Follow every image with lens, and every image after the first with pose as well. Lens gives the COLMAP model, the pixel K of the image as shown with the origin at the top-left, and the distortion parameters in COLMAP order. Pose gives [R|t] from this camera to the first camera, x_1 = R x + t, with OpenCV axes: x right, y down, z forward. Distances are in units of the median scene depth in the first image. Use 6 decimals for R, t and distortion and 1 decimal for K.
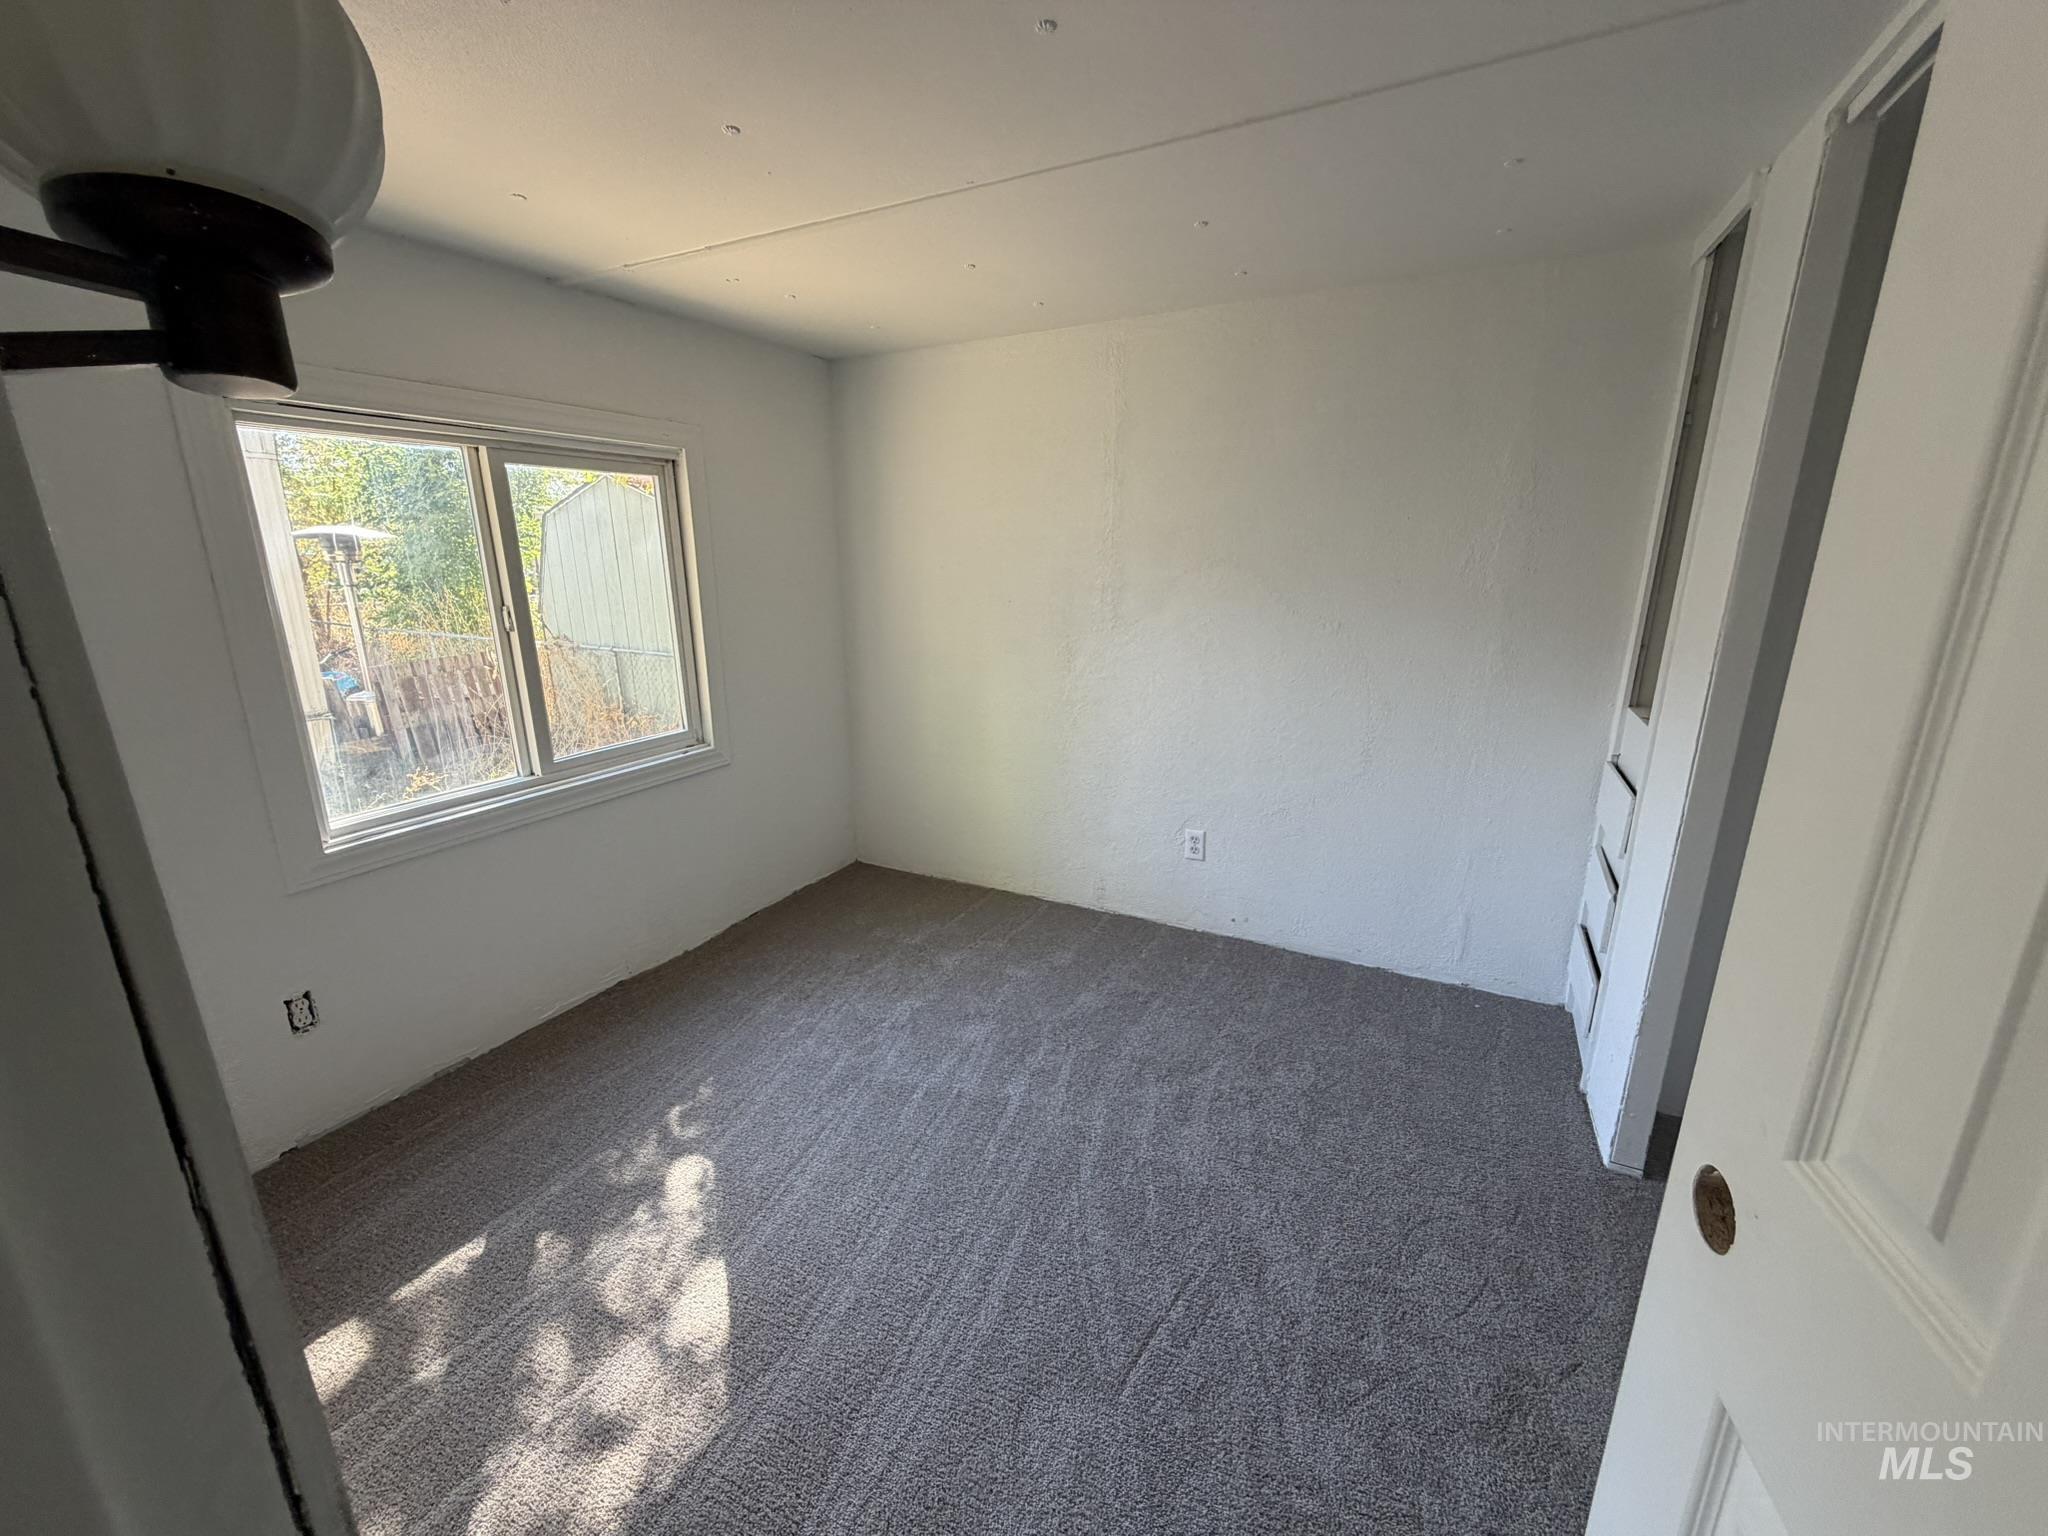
lens RADIAL K [[811.1, 0, 1024.0], [0, 811.1, 768.0], [0, 0, 1]] dist [0.000153, 0.000005]
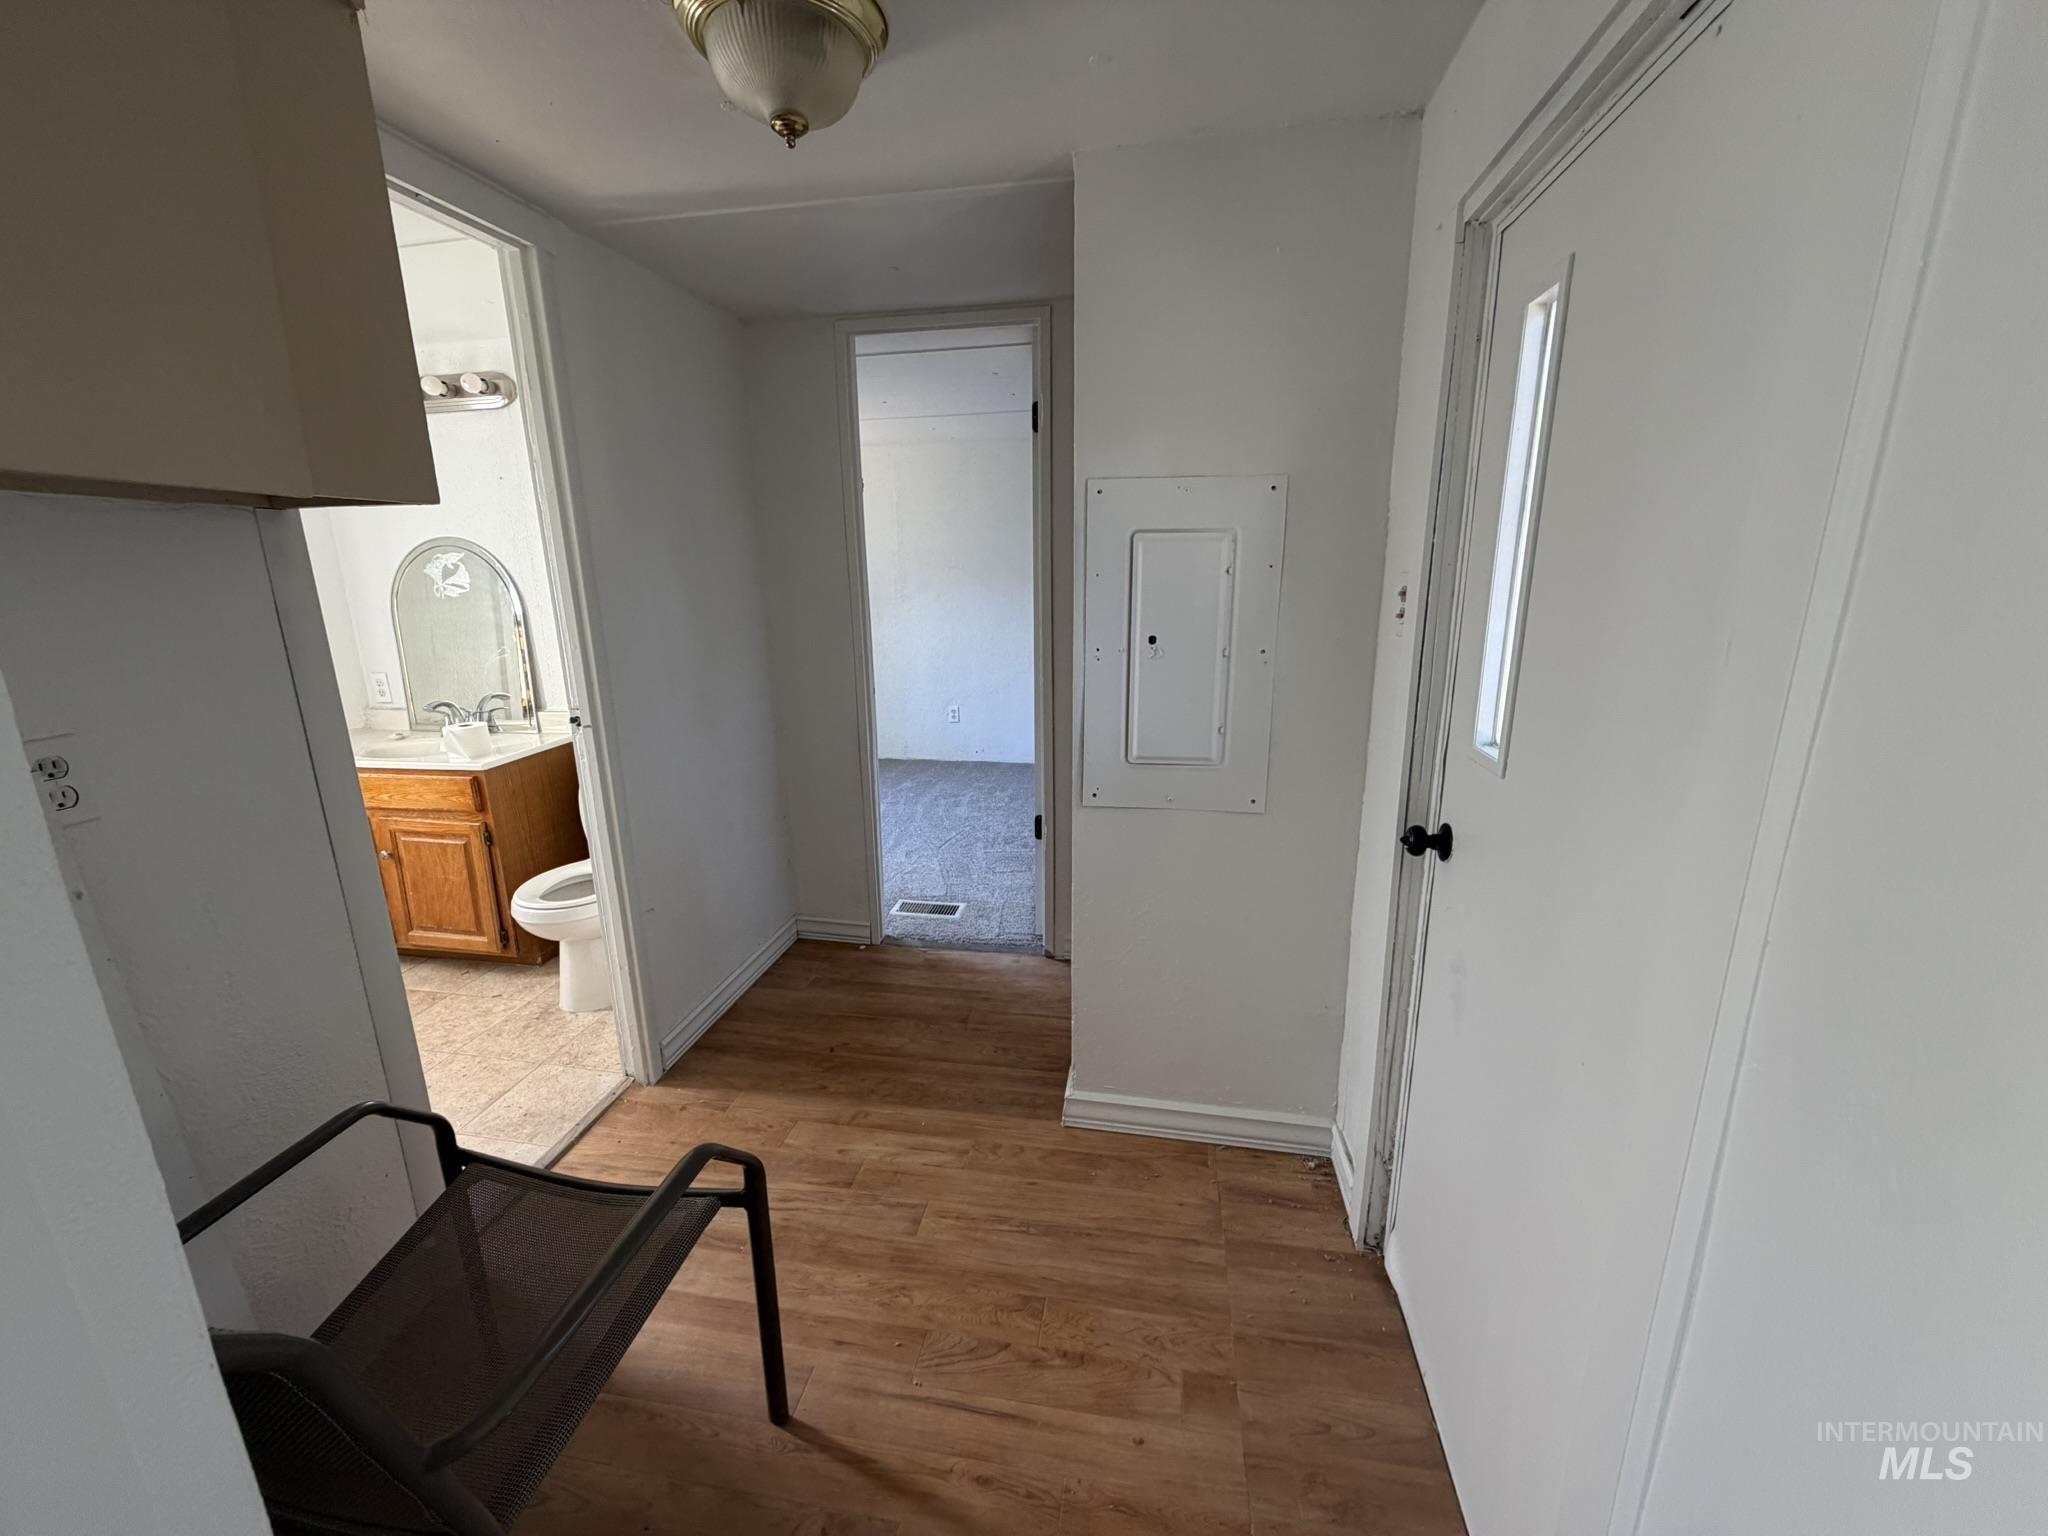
lens RADIAL K [[811.1, 0, 1024.0], [0, 811.1, 768.0], [0, 0, 1]] dist [0.000153, 0.000005]
pose [[0.954162, -0.073064, 0.290237, -0.245137], [0.077791, 0.996958, -0.004766, 0.298496], [-0.289005, 0.027125, 0.956943, -1.094815]]
